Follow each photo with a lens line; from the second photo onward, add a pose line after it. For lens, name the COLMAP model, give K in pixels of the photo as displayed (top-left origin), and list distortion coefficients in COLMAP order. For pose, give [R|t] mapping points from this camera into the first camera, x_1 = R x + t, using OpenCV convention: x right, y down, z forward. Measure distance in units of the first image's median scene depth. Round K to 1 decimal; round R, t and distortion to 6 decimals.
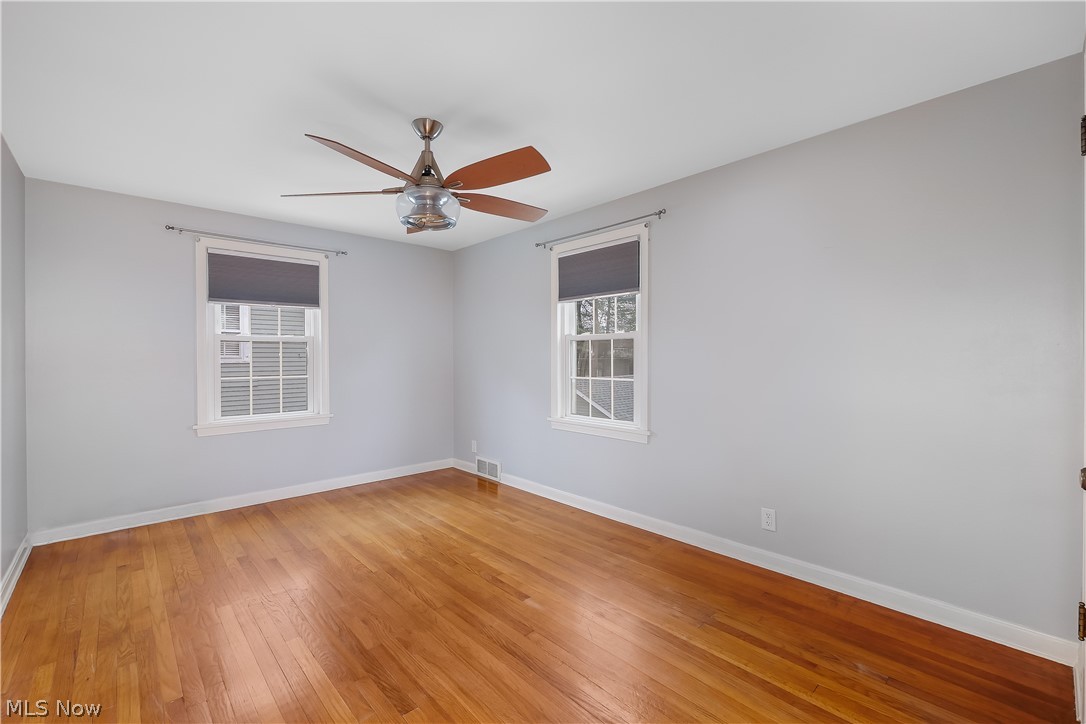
lens RADIAL K [[456.1, 0, 544.7], [0, 456.1, 361.6], [0, 0, 1]] dist [-0.004163, -0.000114]
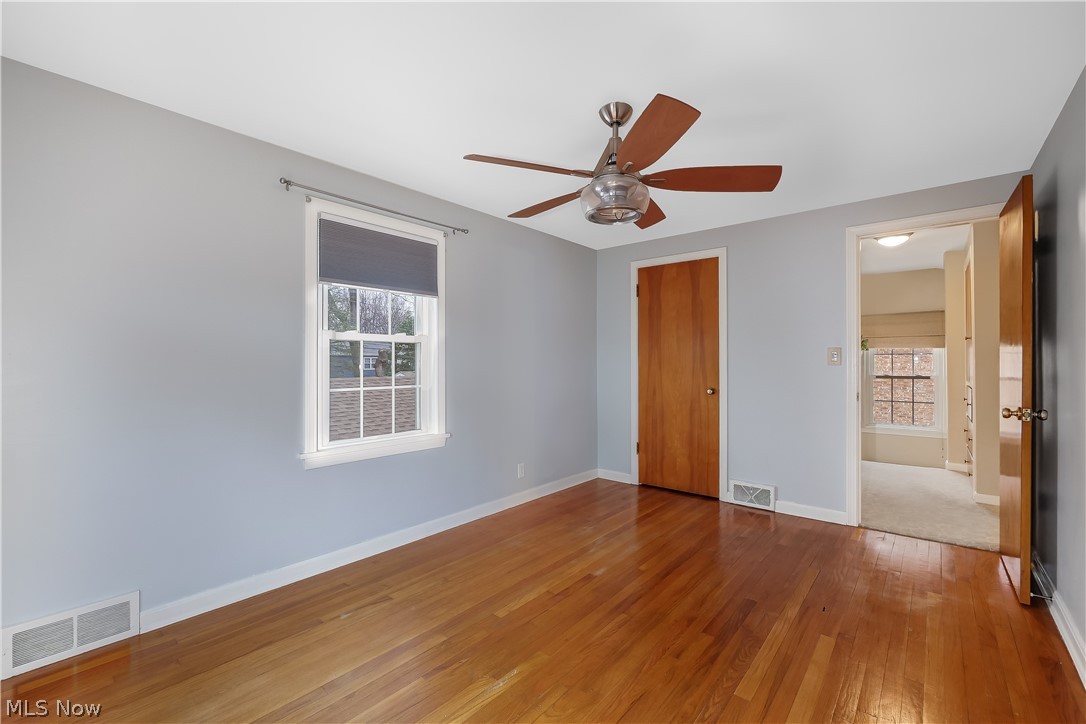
lens RADIAL K [[456.1, 0, 544.6], [0, 456.1, 361.3], [0, 0, 1]] dist [-0.004163, -0.000114]
pose [[-0.108909, 0.005246, 0.994038, -0.826535], [0.012459, 0.999915, -0.003912, -0.005048], [-0.993974, 0.011958, -0.108965, 0.885309]]
